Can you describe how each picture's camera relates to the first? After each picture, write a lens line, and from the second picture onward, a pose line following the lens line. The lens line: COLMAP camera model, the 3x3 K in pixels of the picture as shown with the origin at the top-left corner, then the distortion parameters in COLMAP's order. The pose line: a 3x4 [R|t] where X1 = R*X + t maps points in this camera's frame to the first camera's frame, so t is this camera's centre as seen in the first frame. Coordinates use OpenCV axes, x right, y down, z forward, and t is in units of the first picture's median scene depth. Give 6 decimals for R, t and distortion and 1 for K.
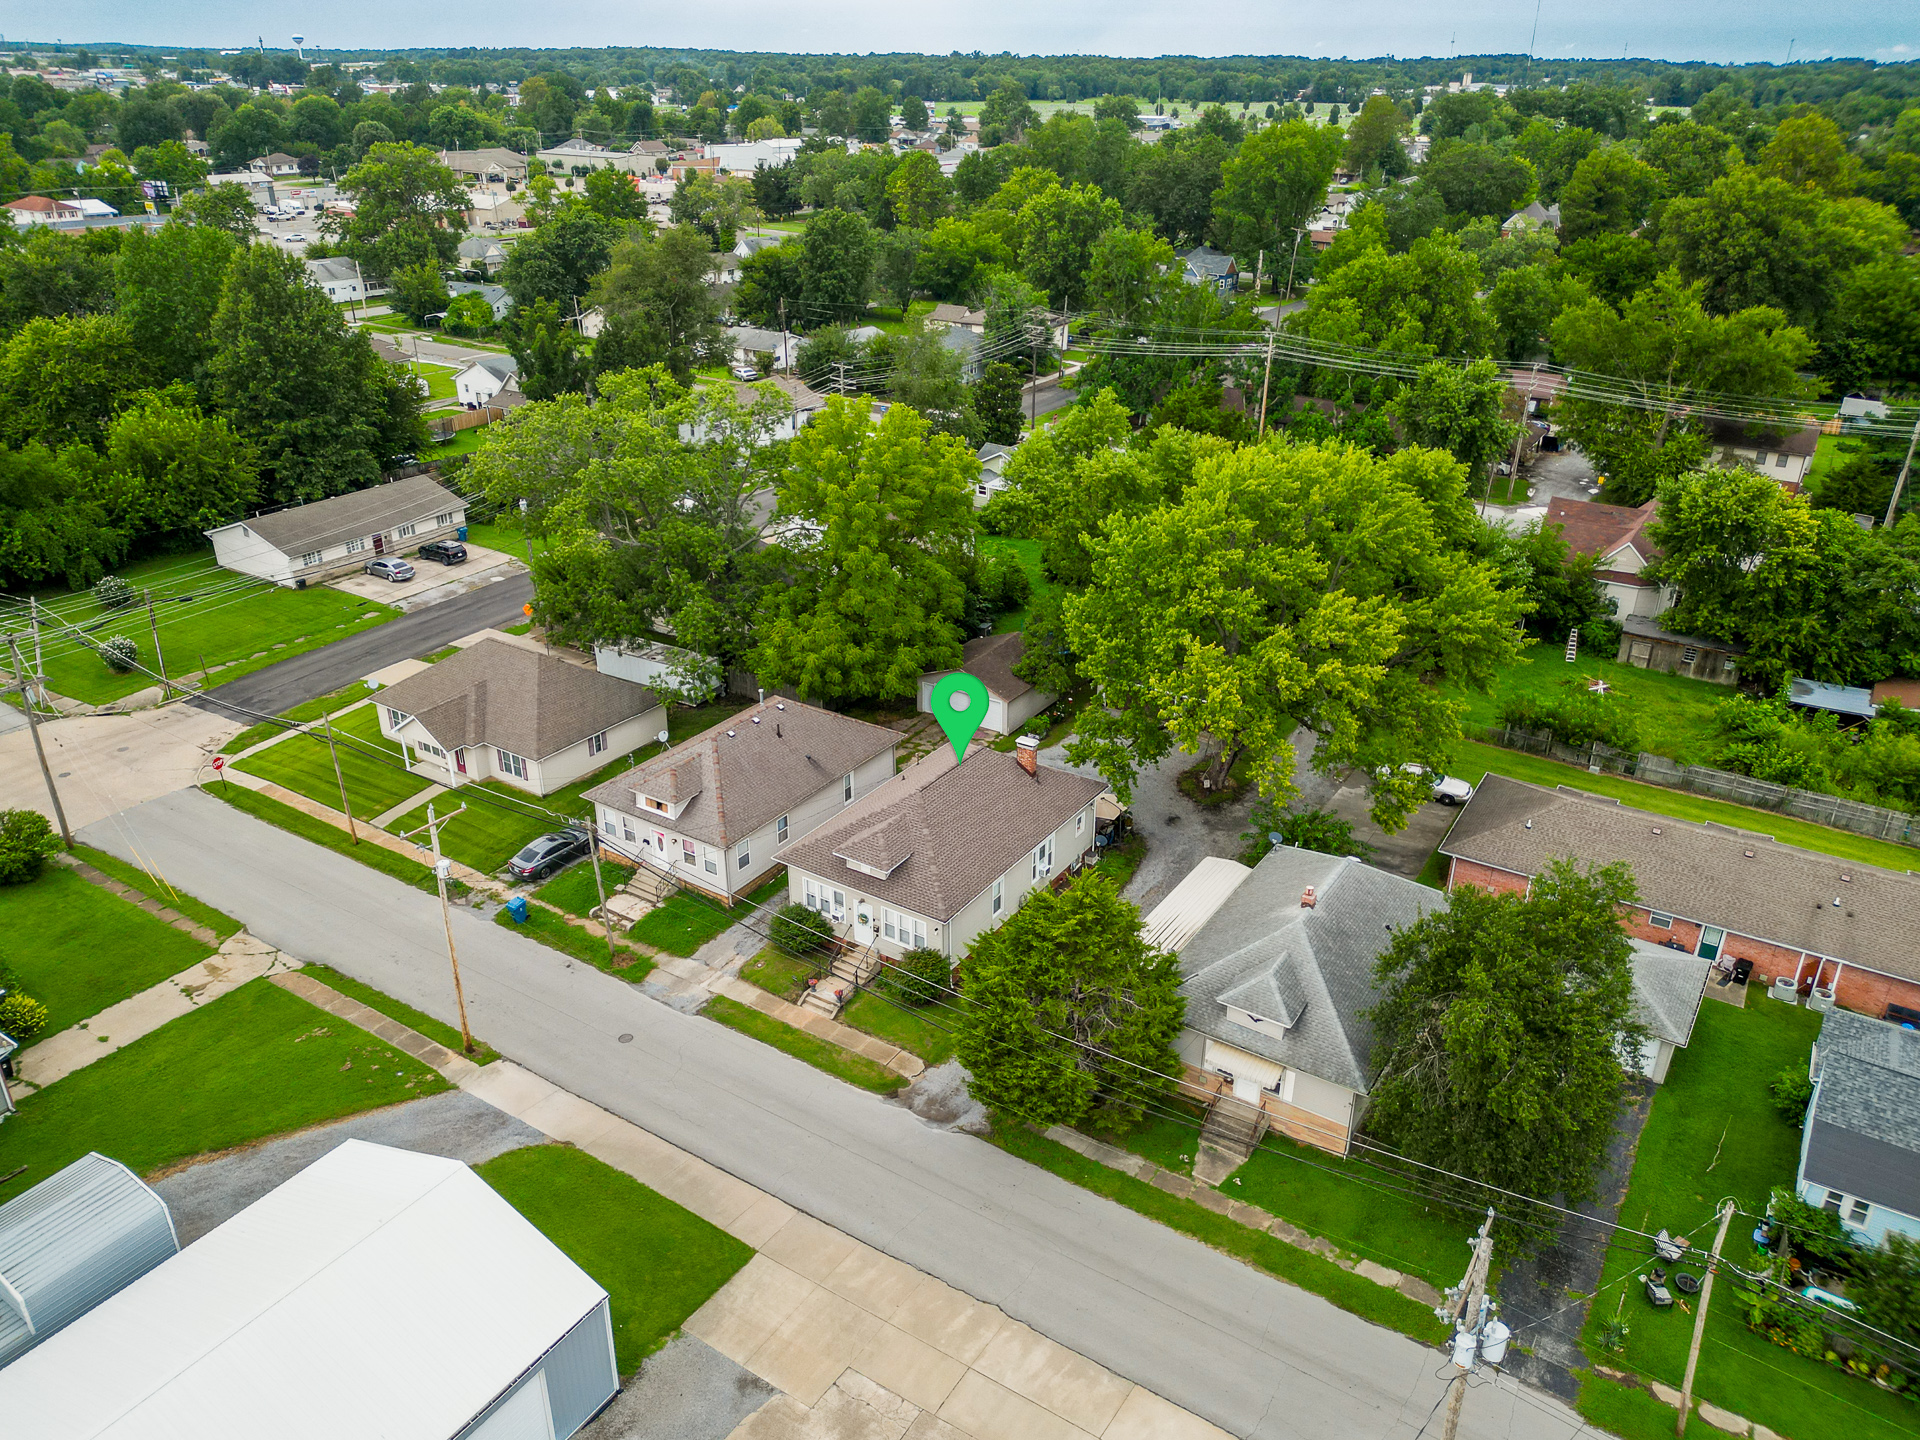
lens RADIAL K [[1385.6, 0, 955.2], [0, 1385.6, 696.8], [0, 0, 1]] dist [0.071493, -0.075567]
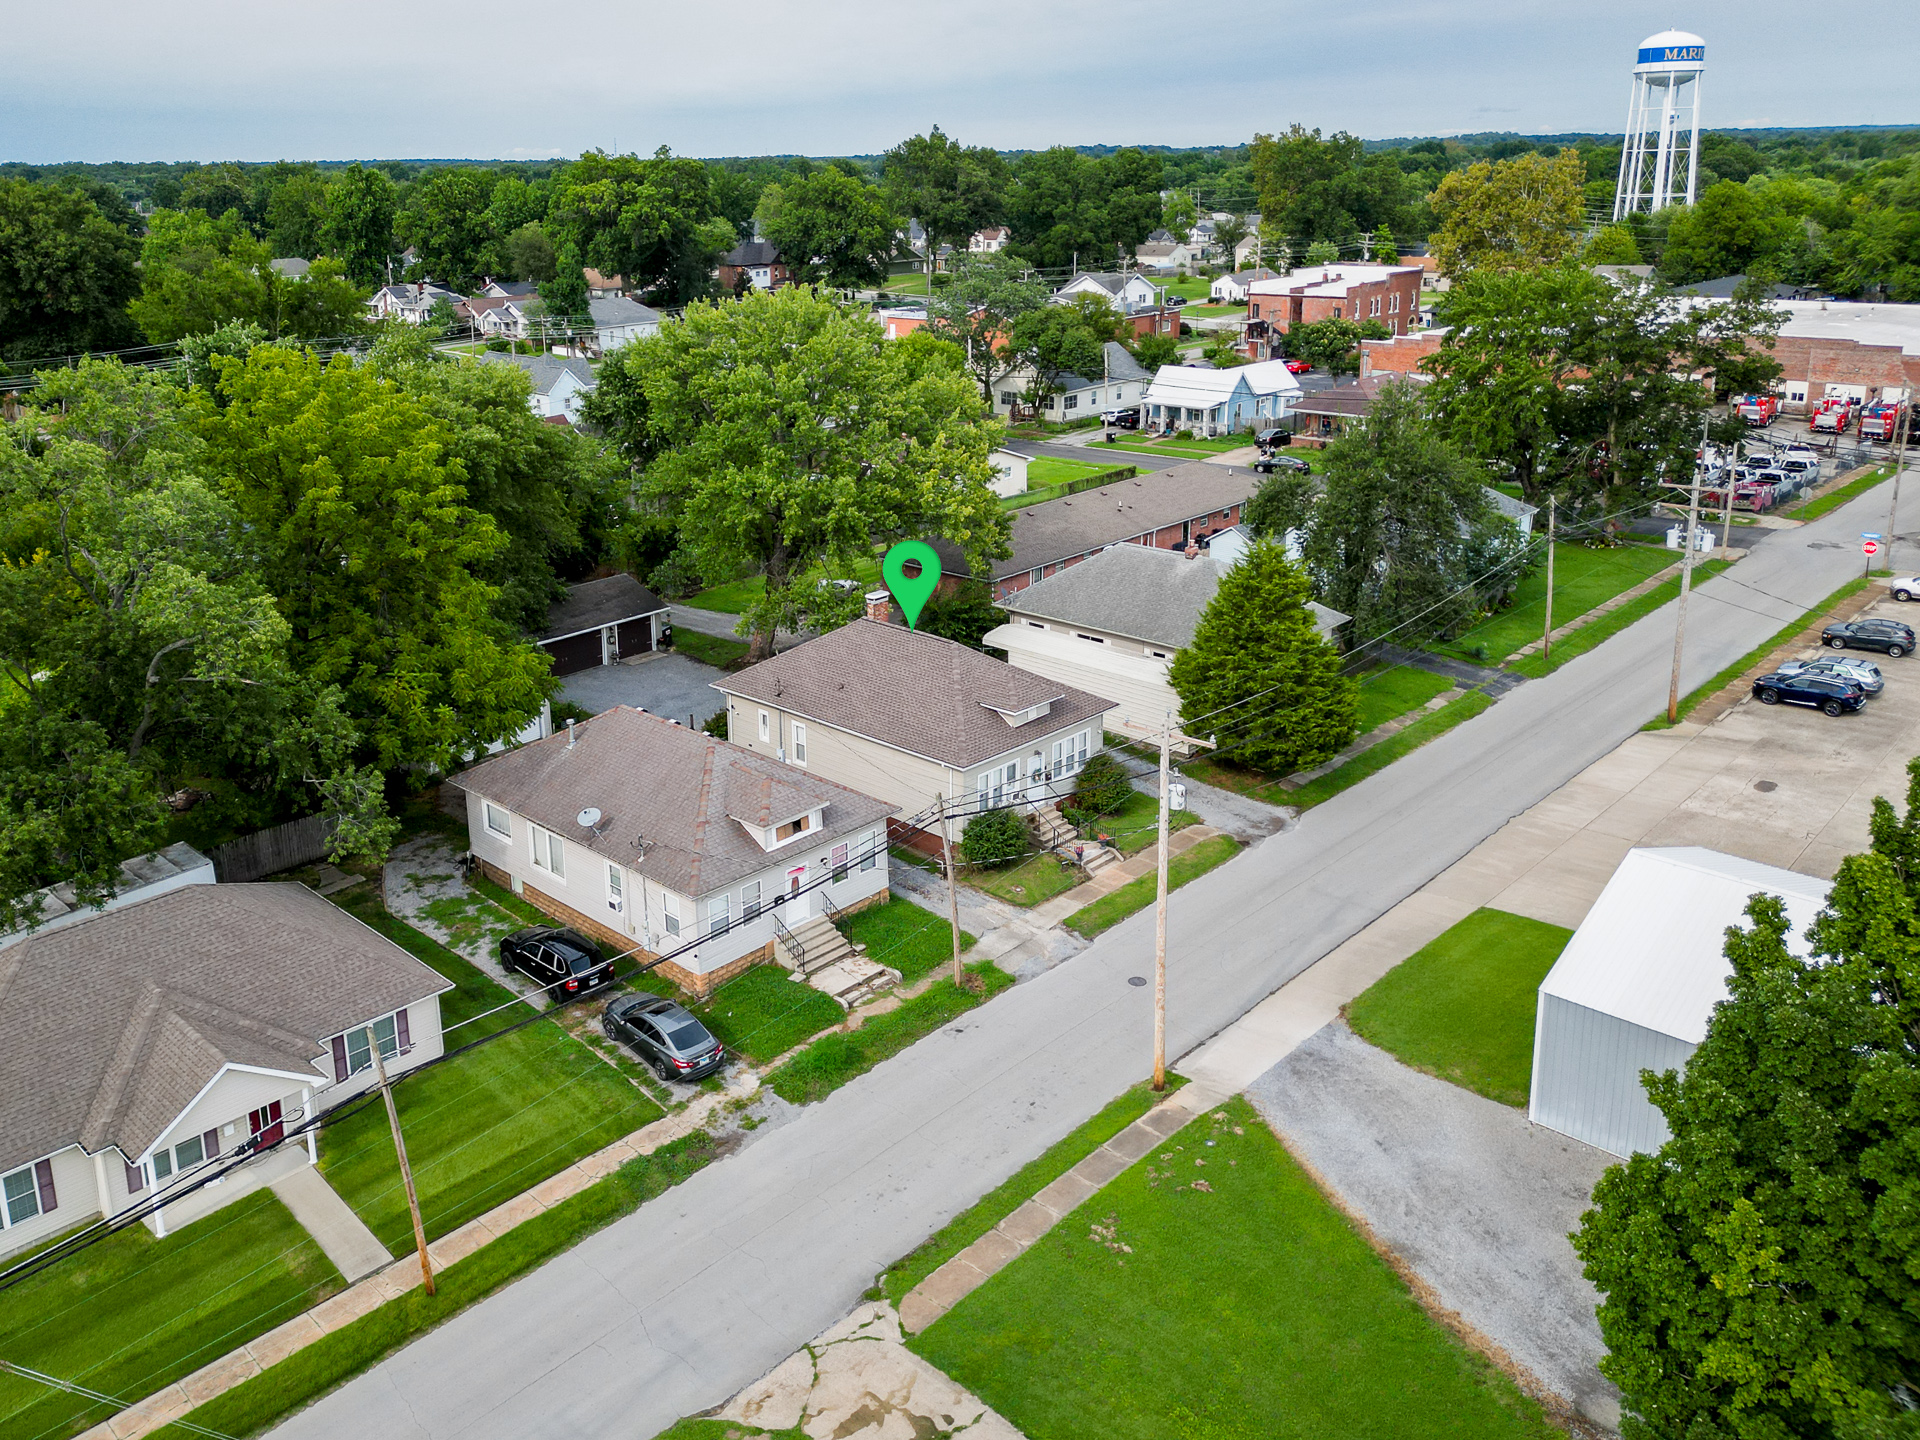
lens RADIAL K [[1505.3, 0, 960.0], [0, 1505.3, 720.0], [0, 0, 1]] dist [0.114720, -0.196253]
pose [[0.181504, -0.361519, 0.914527, -0.920749], [0.417813, 0.870213, 0.261079, -0.135675], [-0.890218, 0.334714, 0.308994, 0.739652]]
